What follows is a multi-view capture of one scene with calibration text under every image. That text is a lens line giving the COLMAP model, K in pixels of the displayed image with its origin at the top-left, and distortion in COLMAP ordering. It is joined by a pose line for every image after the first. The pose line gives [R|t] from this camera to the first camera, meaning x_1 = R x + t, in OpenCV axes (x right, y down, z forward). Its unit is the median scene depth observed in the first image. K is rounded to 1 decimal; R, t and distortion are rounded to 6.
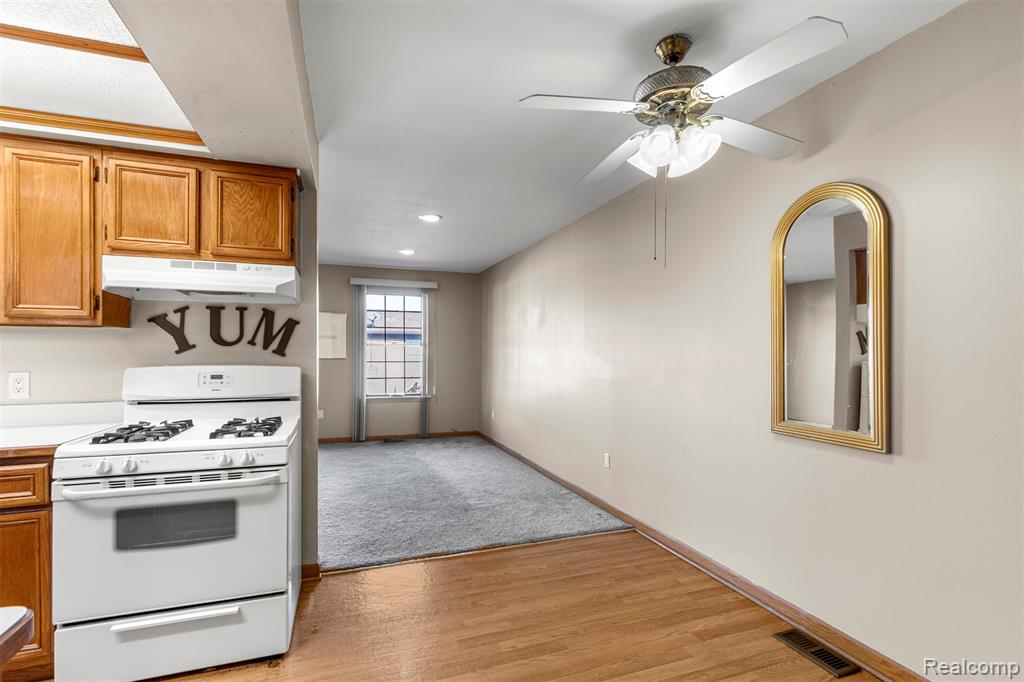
lens RADIAL K [[472.8, 0, 504.6], [0, 472.8, 357.5], [0, 0, 1]] dist [0.002071, -0.002399]
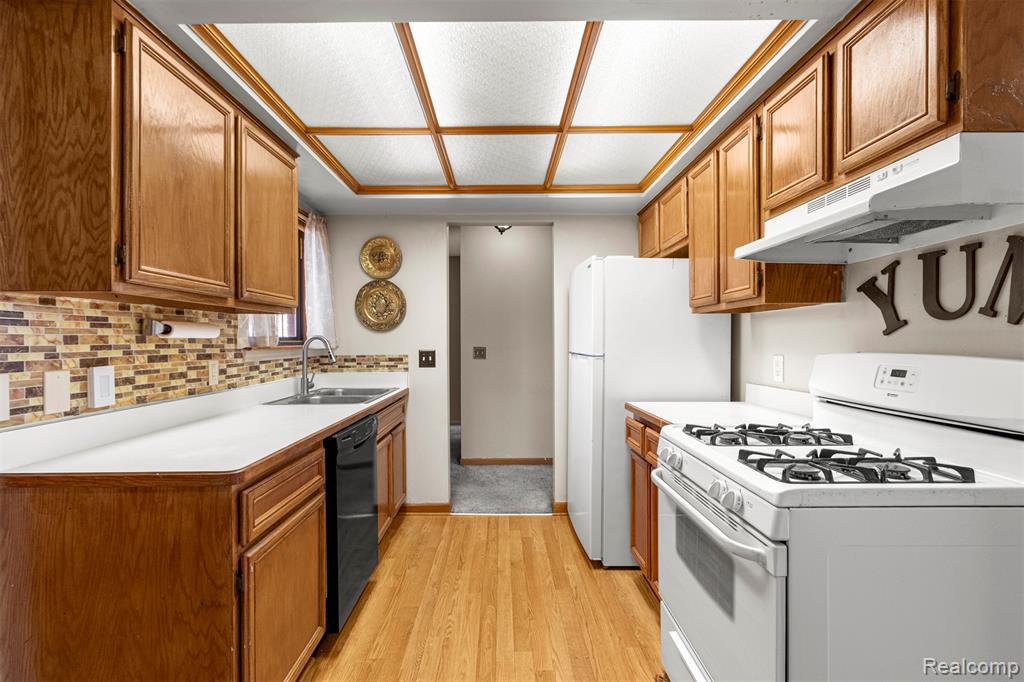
lens RADIAL K [[472.8, 0, 504.1], [0, 472.8, 342.8], [0, 0, 1]] dist [0.002071, -0.002399]
pose [[-0.325610, -0.000127, -0.945504, 0.107292], [-0.009481, 0.999950, 0.003131, 0.005642], [0.945457, 0.009983, -0.325595, 0.710647]]
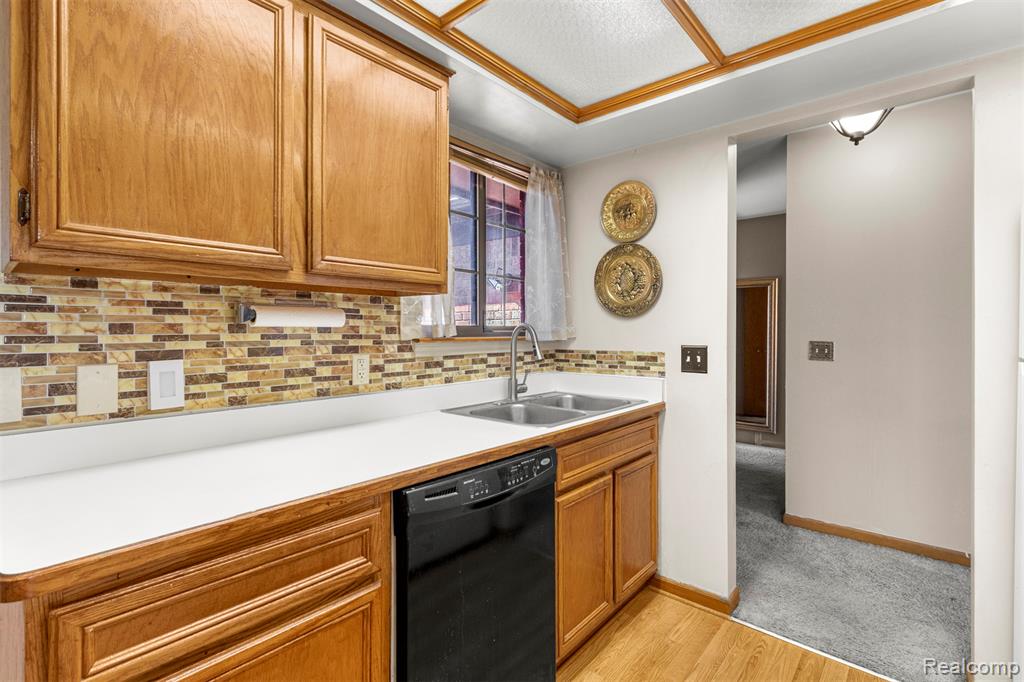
lens RADIAL K [[472.8, 0, 497.8], [0, 472.8, 332.5], [0, 0, 1]] dist [0.002071, -0.002399]
pose [[-0.874531, -0.004608, -0.484947, -0.389510], [-0.011582, 0.999868, 0.011385, 0.002586], [0.484830, 0.015573, -0.874470, 0.639361]]
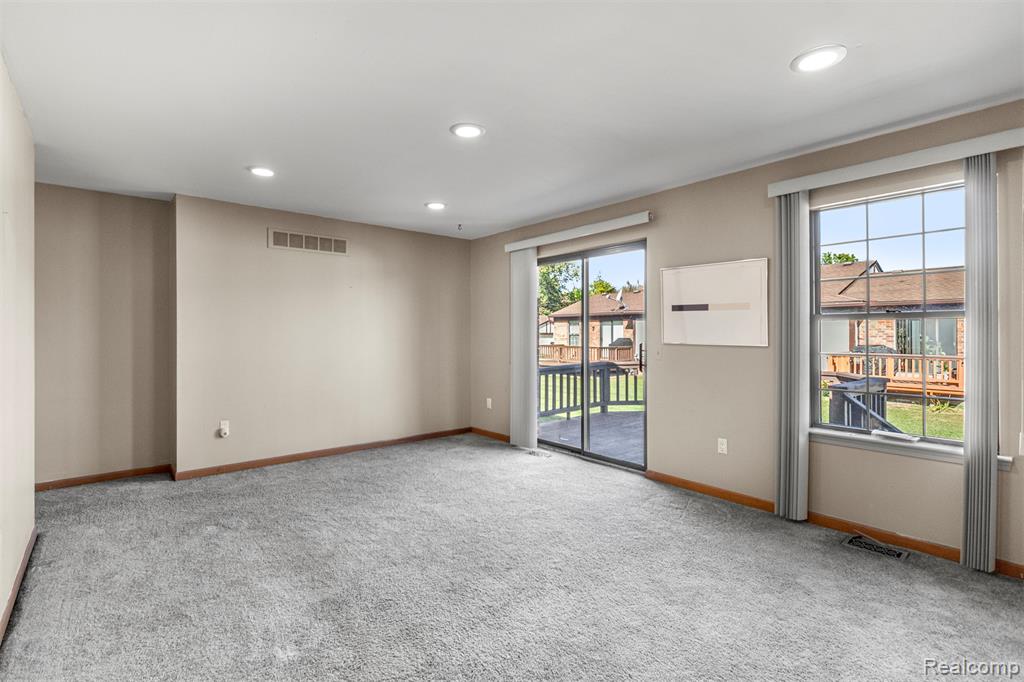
lens RADIAL K [[472.8, 0, 501.5], [0, 472.8, 335.2], [0, 0, 1]] dist [0.002071, -0.002399]
pose [[0.357887, -0.004499, -0.933754, 0.105452], [-0.006861, 0.999949, -0.007447, -0.012895], [0.933740, 0.009072, 0.357838, 1.479497]]
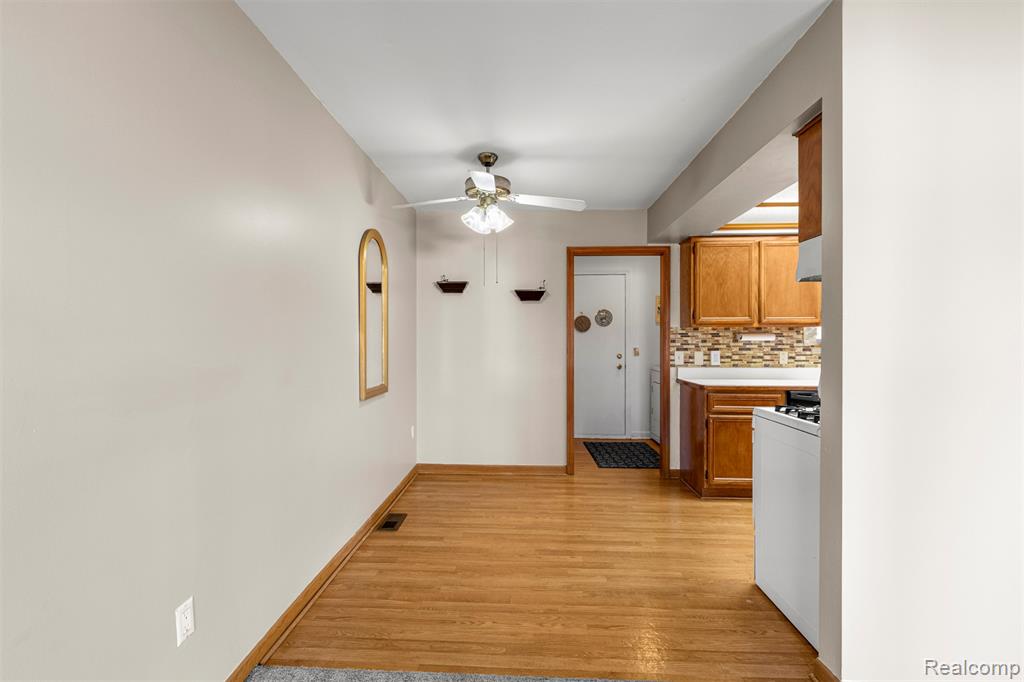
lens RADIAL K [[472.8, 0, 503.0], [0, 472.8, 339.1], [0, 0, 1]] dist [0.002071, -0.002399]
pose [[-0.924733, -0.004468, 0.380590, -0.259164], [0.000834, 0.999905, 0.013764, -0.024957], [-0.380615, 0.013045, -0.924642, 1.947803]]
